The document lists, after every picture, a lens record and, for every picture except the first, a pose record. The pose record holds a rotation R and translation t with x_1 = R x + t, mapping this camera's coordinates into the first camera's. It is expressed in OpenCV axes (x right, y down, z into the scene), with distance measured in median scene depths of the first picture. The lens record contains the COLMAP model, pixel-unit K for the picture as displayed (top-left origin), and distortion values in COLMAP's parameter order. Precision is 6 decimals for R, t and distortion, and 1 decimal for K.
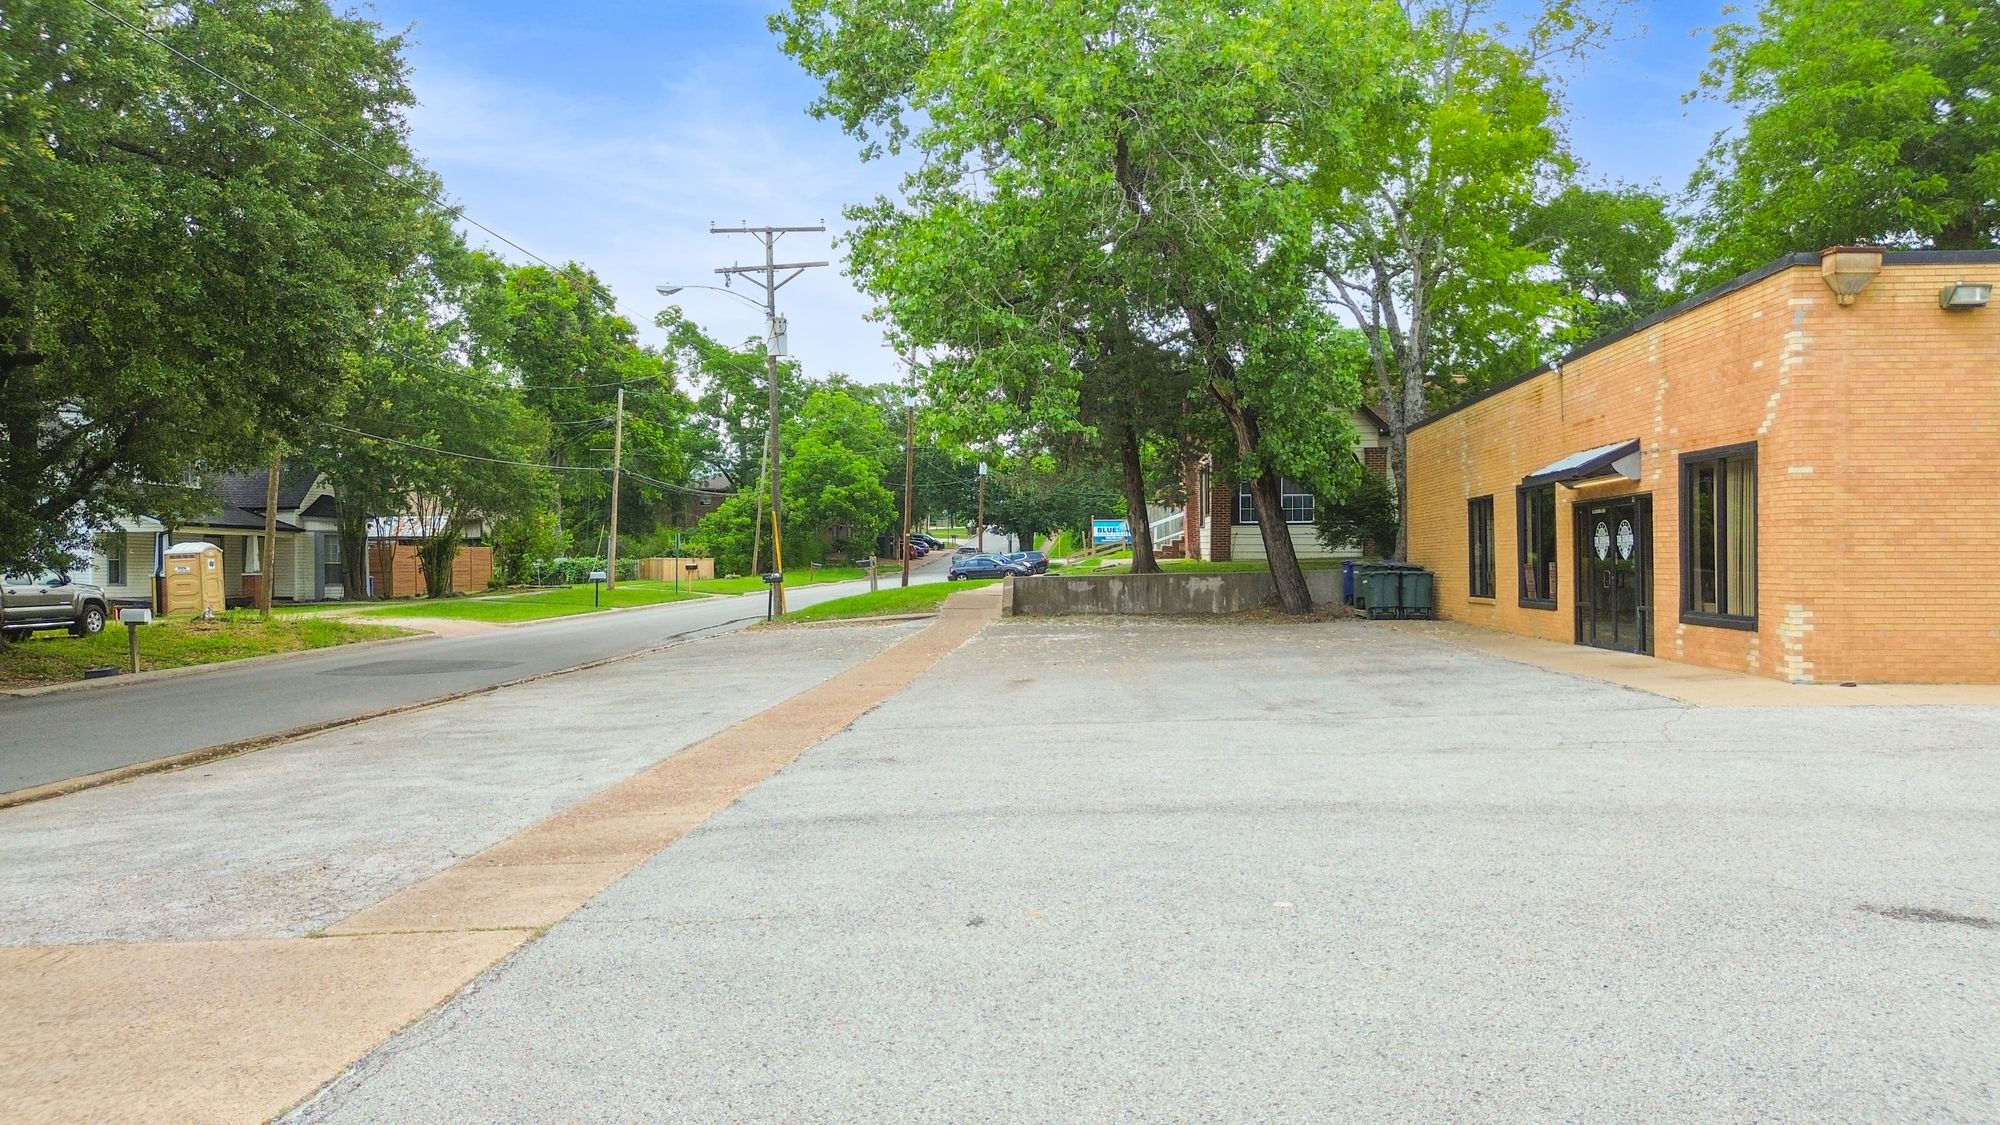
lens RADIAL K [[1413.1, 0, 1000.0], [0, 1413.1, 562.5], [0, 0, 1]] dist [0.074131, -0.074929]
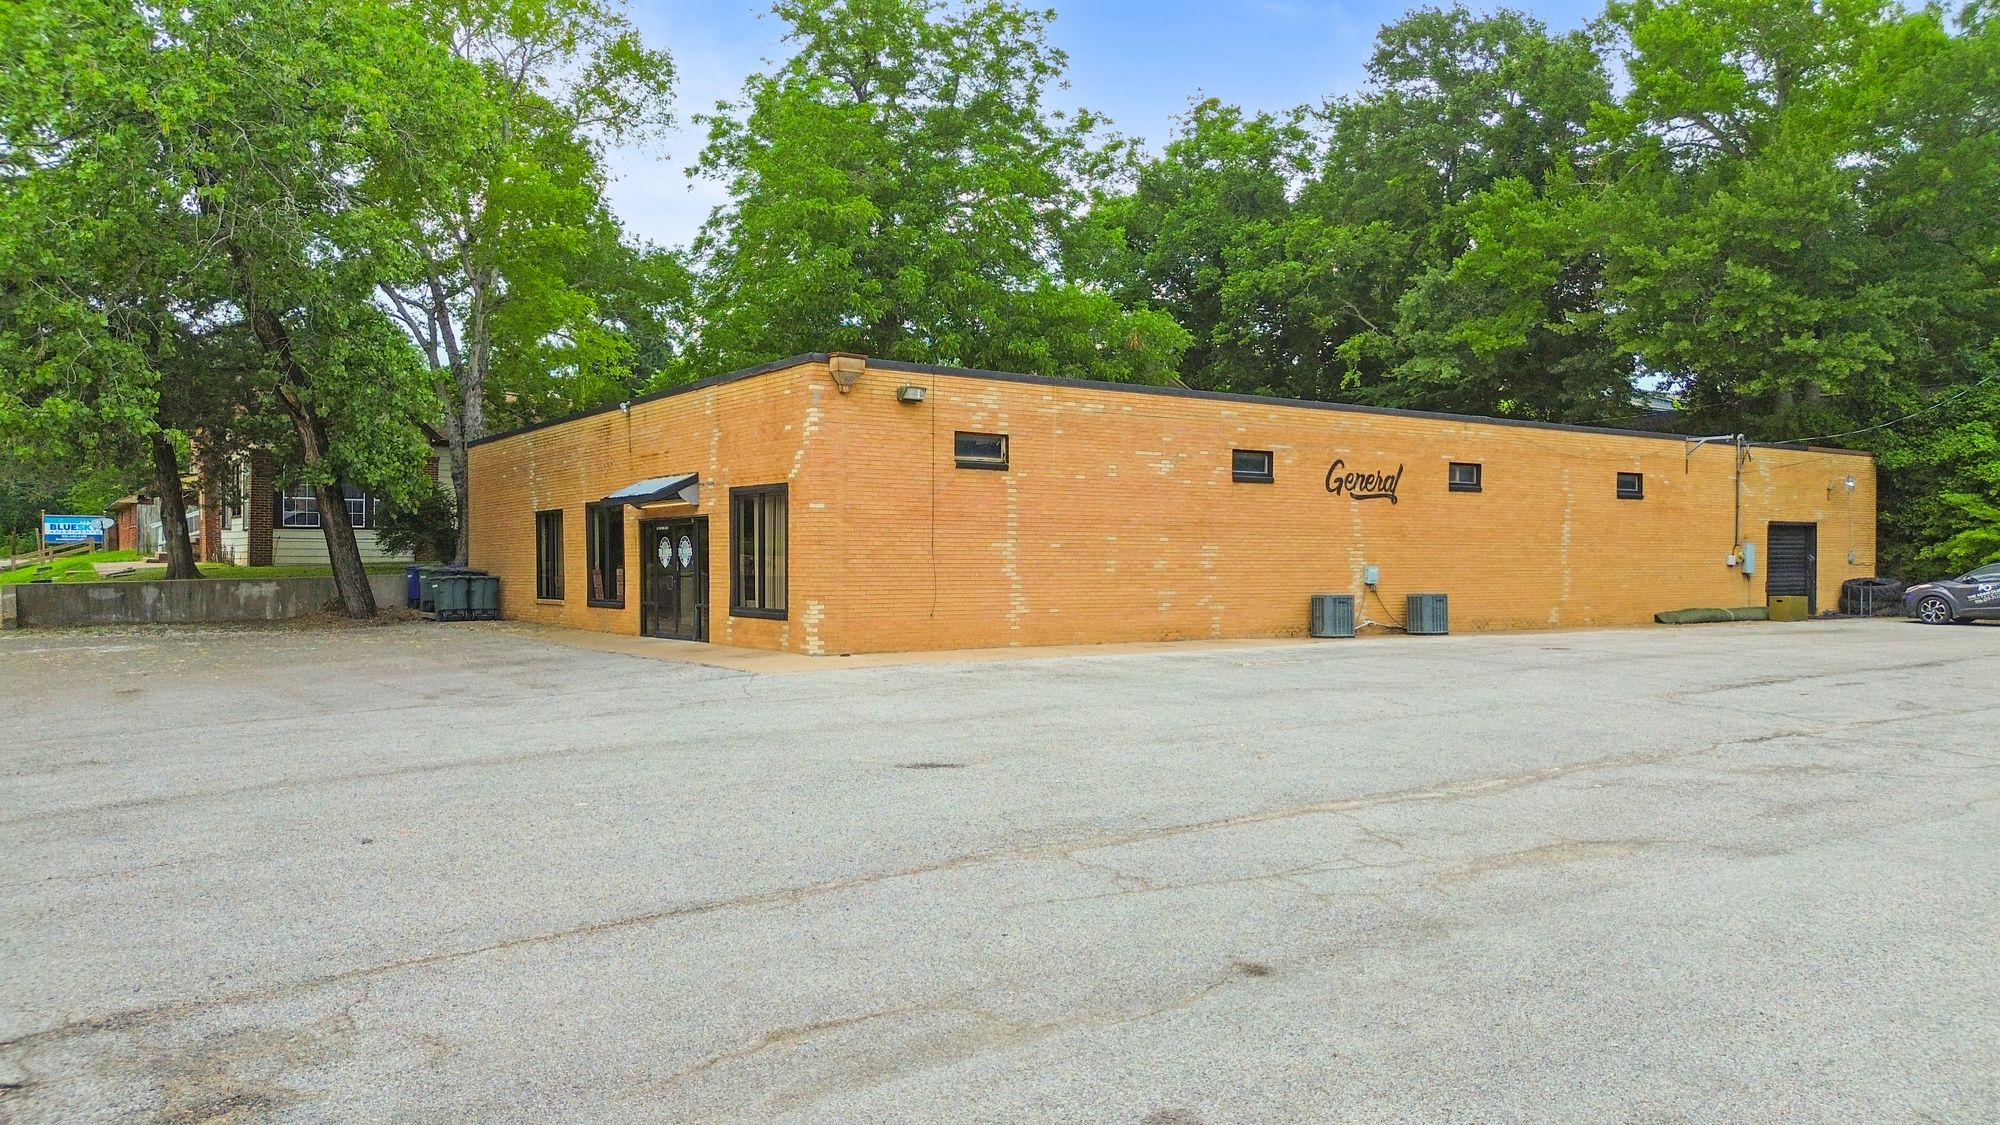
lens RADIAL K [[1413.1, 0, 1000.0], [0, 1413.1, 562.5], [0, 0, 1]] dist [0.074131, -0.074929]
pose [[0.776508, 0.002405, 0.630103, -0.093022], [-0.001545, 0.999997, -0.001913, -0.002890], [-0.630106, 0.000512, 0.776509, -0.102035]]
